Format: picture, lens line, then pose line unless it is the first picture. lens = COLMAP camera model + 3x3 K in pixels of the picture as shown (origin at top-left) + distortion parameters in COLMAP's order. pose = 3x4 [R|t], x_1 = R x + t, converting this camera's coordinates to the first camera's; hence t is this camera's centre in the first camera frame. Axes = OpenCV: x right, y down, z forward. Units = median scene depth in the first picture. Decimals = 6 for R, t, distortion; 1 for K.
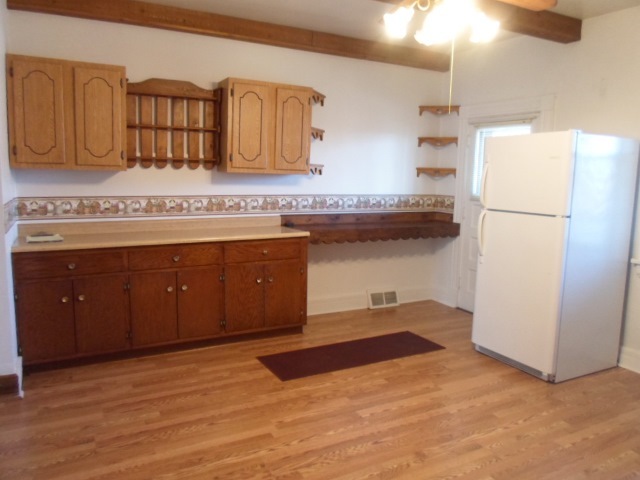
lens RADIAL K [[481.6, 0, 318.0], [0, 481.6, 240.6], [0, 0, 1]] dist [-0.036760, -0.008279]
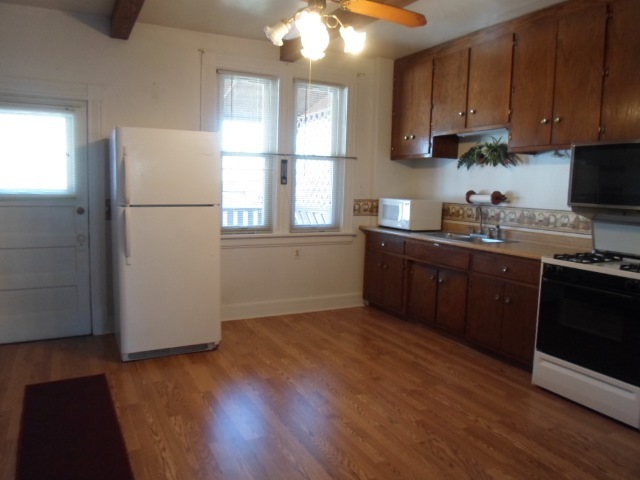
lens RADIAL K [[481.6, 0, 318.0], [0, 481.6, 240.6], [0, 0, 1]] dist [-0.036760, -0.008279]
pose [[0.017116, -0.134732, 0.990734, -0.669174], [0.122021, 0.983754, 0.131674, -0.090067], [-0.992380, 0.118636, 0.033278, 0.734148]]
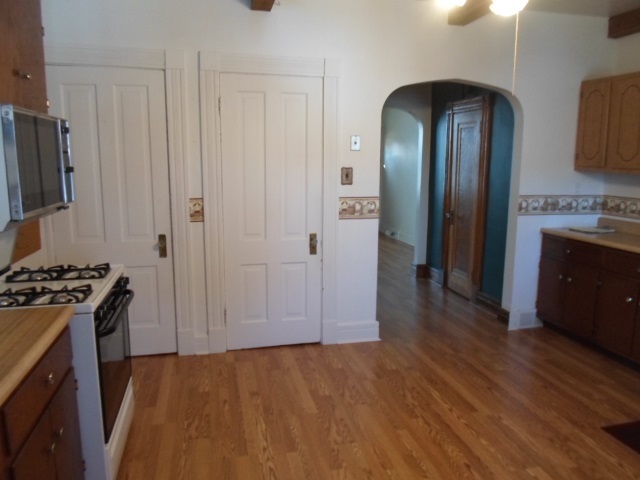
lens RADIAL K [[481.6, 0, 318.0], [0, 481.6, 240.6], [0, 0, 1]] dist [-0.036760, -0.008279]
pose [[-0.265740, 0.127354, -0.955596, 0.816718], [-0.150940, 0.973514, 0.171717, -0.086769], [0.952155, 0.189870, -0.239479, 0.701338]]
